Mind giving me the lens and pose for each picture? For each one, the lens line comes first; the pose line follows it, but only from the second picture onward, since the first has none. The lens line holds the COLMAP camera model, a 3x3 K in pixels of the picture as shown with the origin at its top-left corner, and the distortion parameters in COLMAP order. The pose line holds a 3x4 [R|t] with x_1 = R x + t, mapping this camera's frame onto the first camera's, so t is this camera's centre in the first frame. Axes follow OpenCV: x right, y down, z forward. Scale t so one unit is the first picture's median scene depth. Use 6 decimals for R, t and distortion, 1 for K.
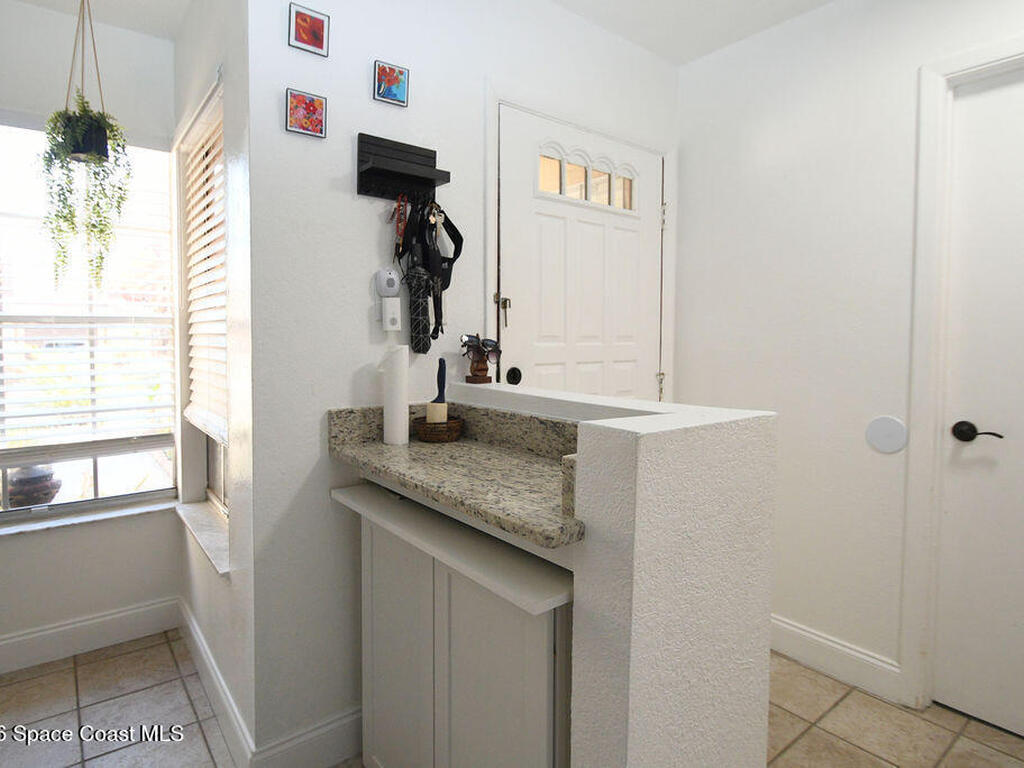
lens RADIAL K [[562.2, 0, 493.3], [0, 562.2, 362.6], [0, 0, 1]] dist [0.014939, -0.016283]
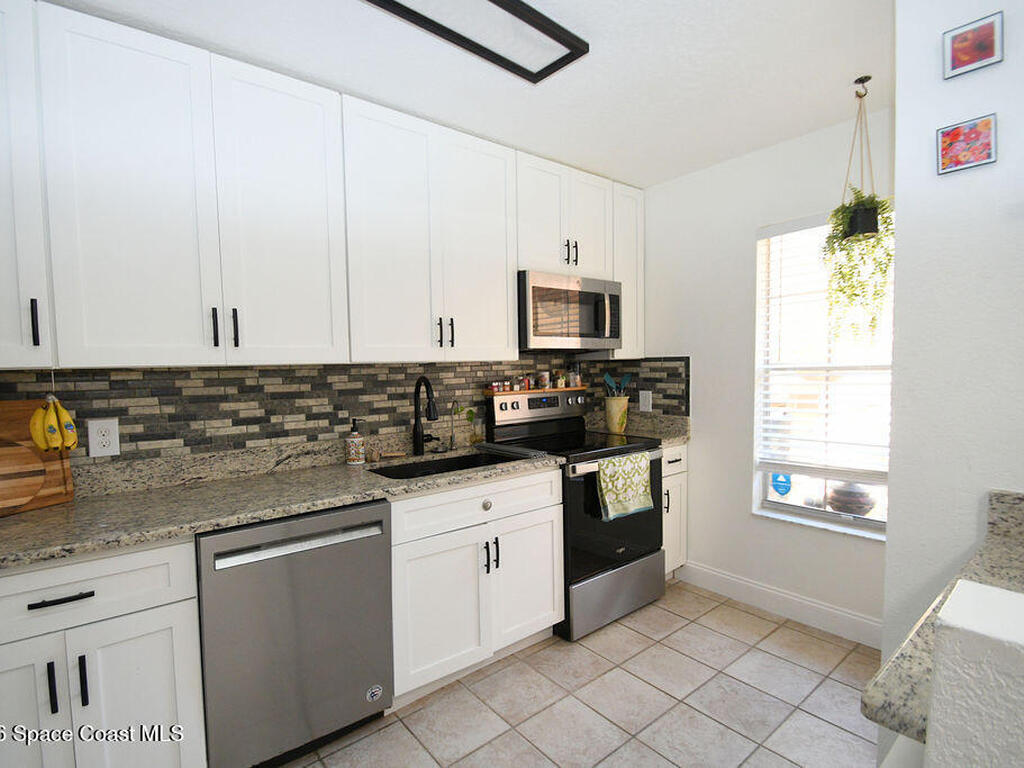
lens RADIAL K [[531.0, 0, 508.2], [0, 531.0, 388.6], [0, 0, 1]] dist [0.005819, -0.005128]
pose [[-0.003351, 0.044345, -0.999011, 0.454315], [-0.023538, 0.998736, 0.044412, -0.077217], [0.999717, 0.023664, -0.002303, 0.272274]]
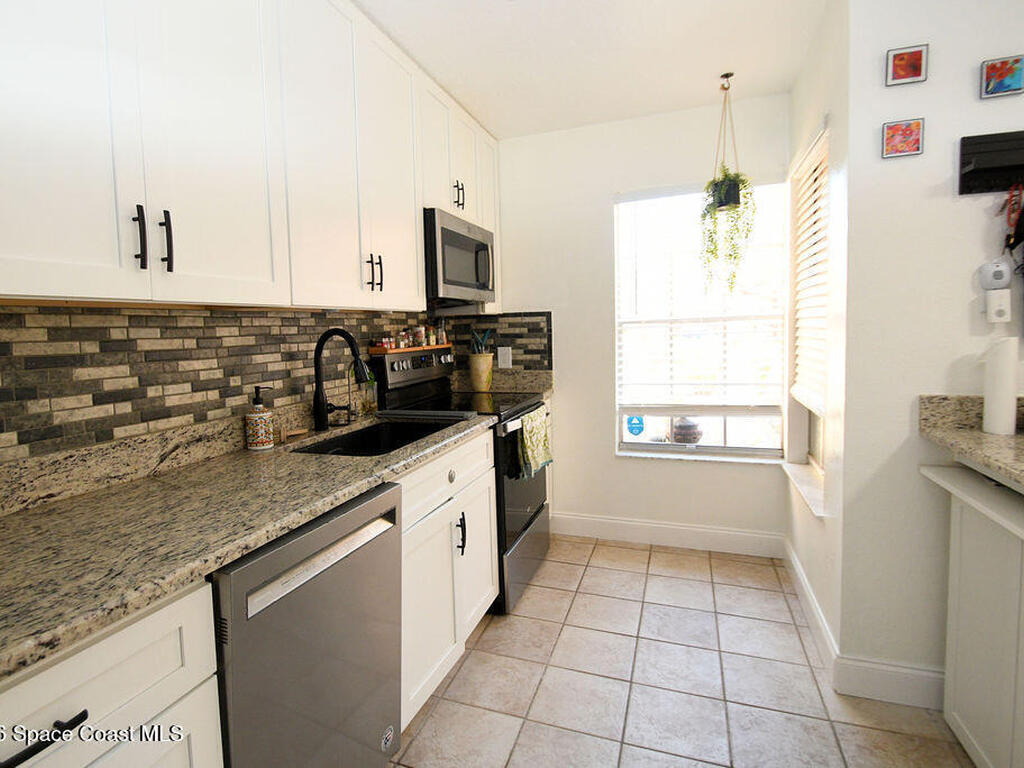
lens RADIAL K [[562.2, 0, 465.0], [0, 562.2, 361.4], [0, 0, 1]] dist [0.014939, -0.016283]
pose [[0.516517, 0.030361, -0.855738, 0.187821], [-0.006829, 0.999485, 0.031339, -0.011522], [0.856250, -0.010343, 0.516459, -0.336346]]
